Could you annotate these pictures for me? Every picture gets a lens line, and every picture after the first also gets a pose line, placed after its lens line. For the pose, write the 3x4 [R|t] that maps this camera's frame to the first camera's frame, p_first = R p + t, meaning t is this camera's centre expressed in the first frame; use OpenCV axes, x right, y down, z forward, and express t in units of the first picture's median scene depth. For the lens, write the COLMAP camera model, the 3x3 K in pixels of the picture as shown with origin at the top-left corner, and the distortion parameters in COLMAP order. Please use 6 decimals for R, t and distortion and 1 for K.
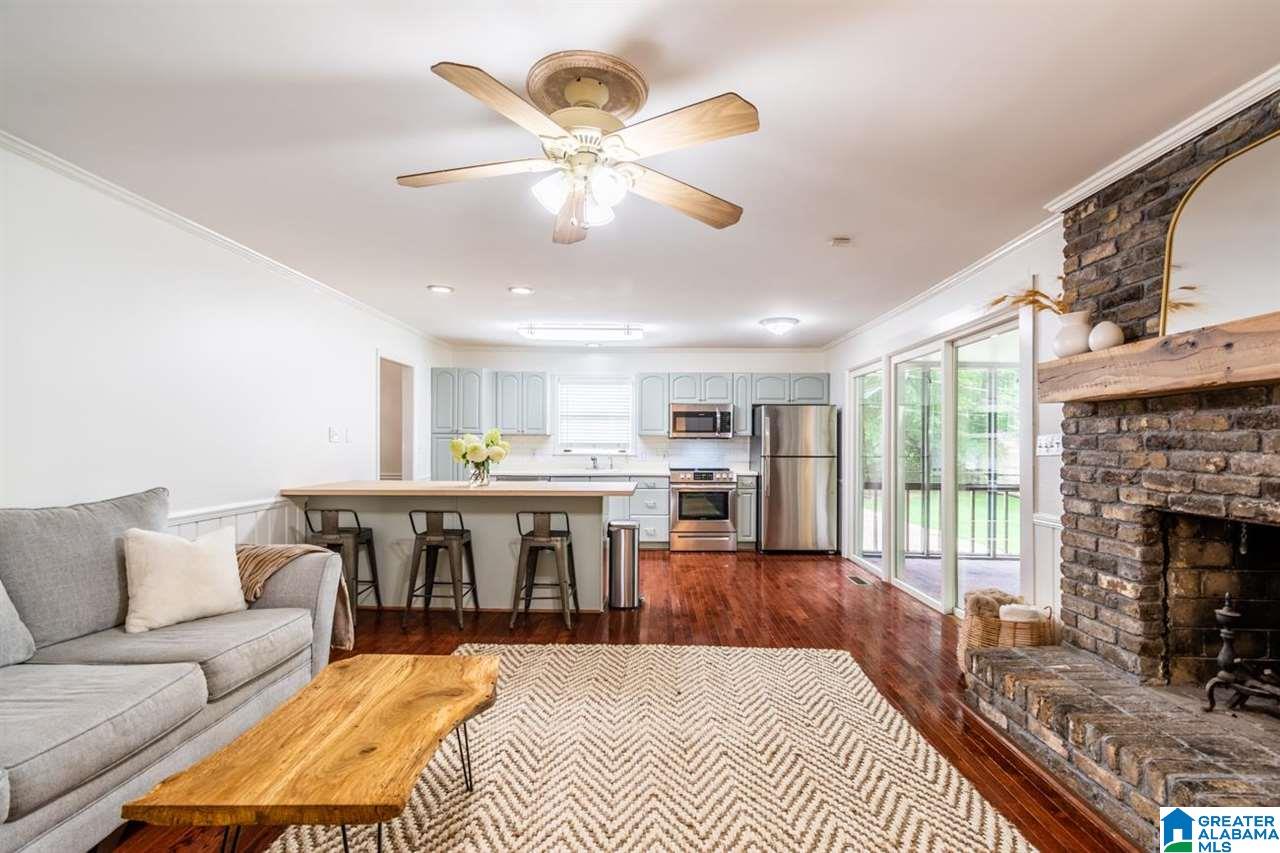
lens RADIAL K [[584.0, 0, 644.5], [0, 584.0, 439.1], [0, 0, 1]] dist [0.006715, -0.000806]
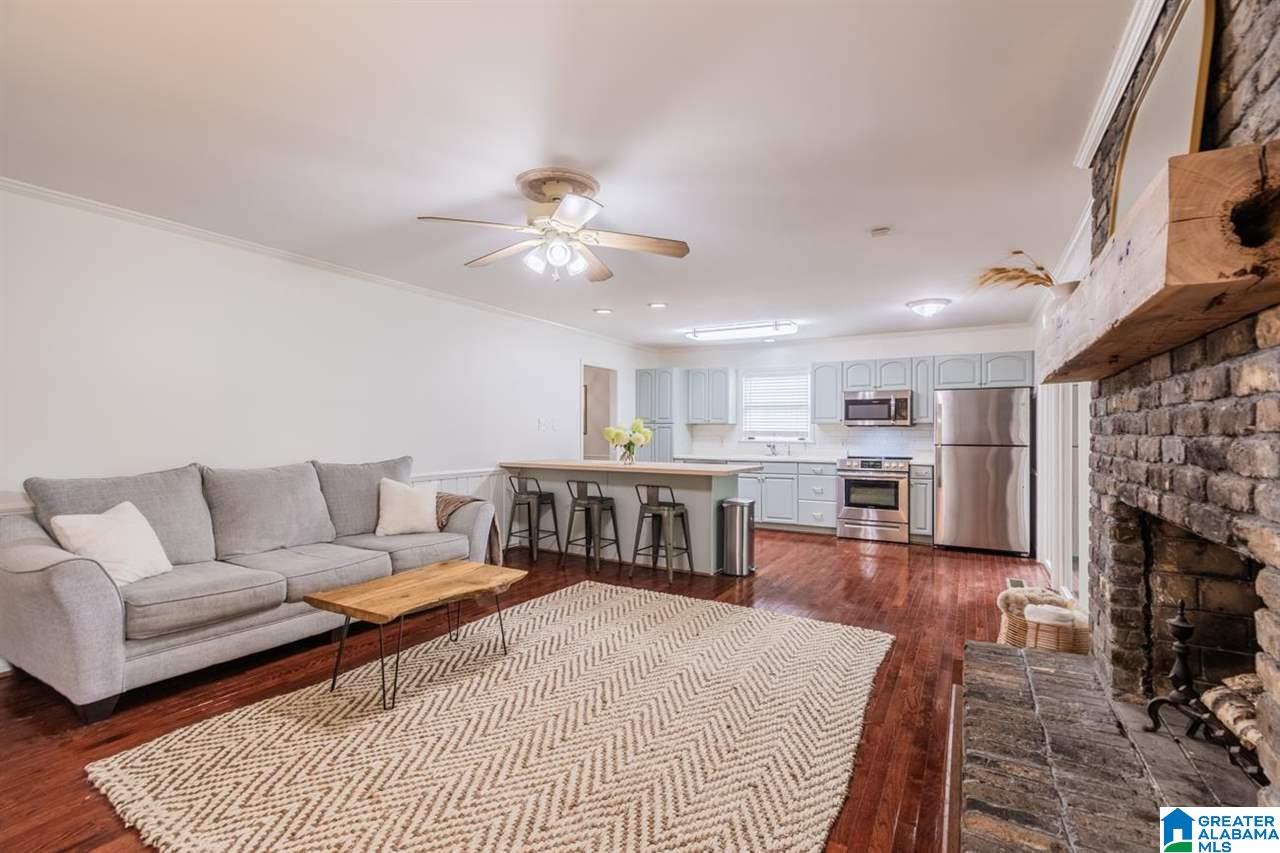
lens RADIAL K [[584.0, 0, 643.9], [0, 584.0, 426.8], [0, 0, 1]] dist [0.006715, -0.000806]
pose [[0.864412, -0.005664, -0.502753, 0.604433], [0.003616, 0.999981, -0.005048, 0.008522], [0.502772, 0.002546, 0.864415, -0.111675]]
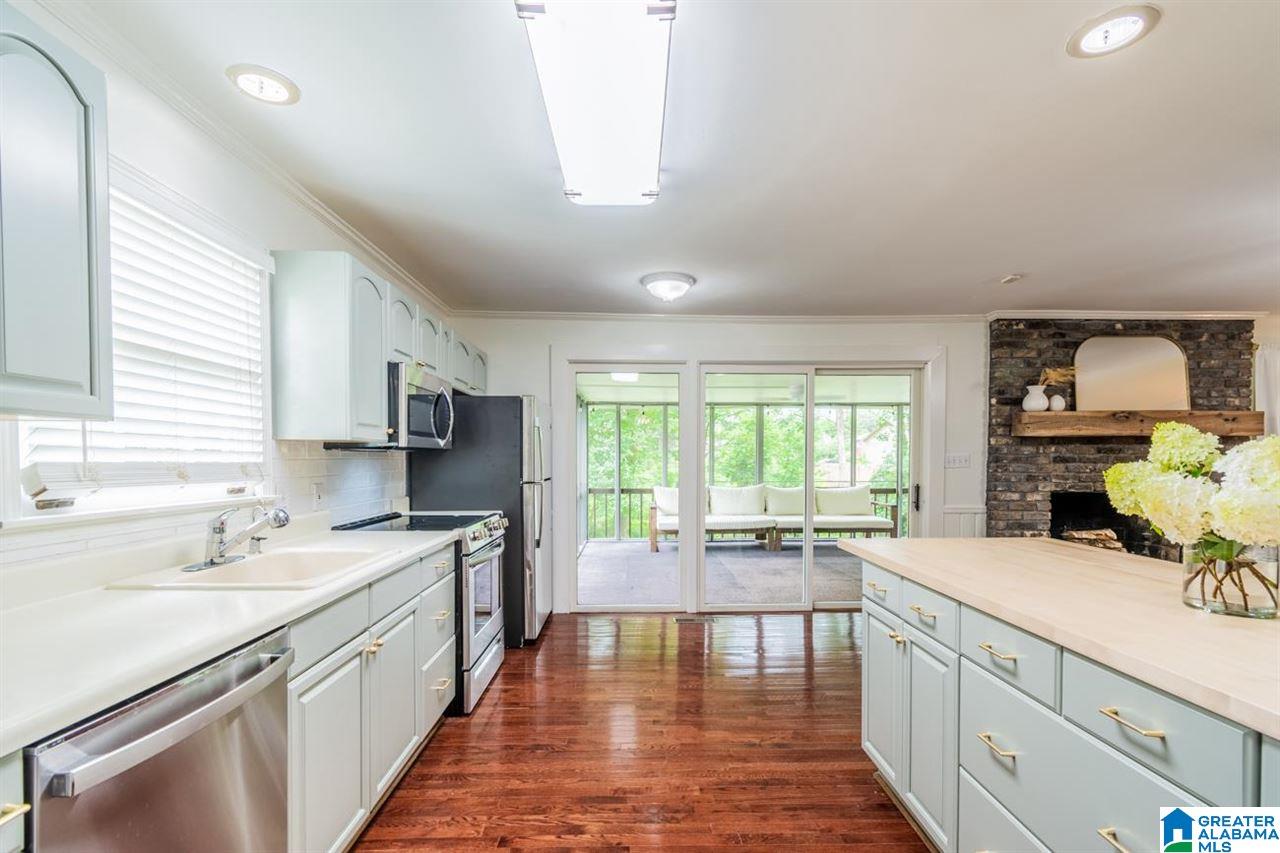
lens RADIAL K [[584.0, 0, 658.7], [0, 584.0, 469.2], [0, 0, 1]] dist [0.006715, -0.000806]
pose [[-0.051326, -0.029027, 0.998260, -0.931829], [-0.006271, 0.999567, 0.028743, -0.008121], [-0.998662, -0.004785, -0.051485, 2.139498]]
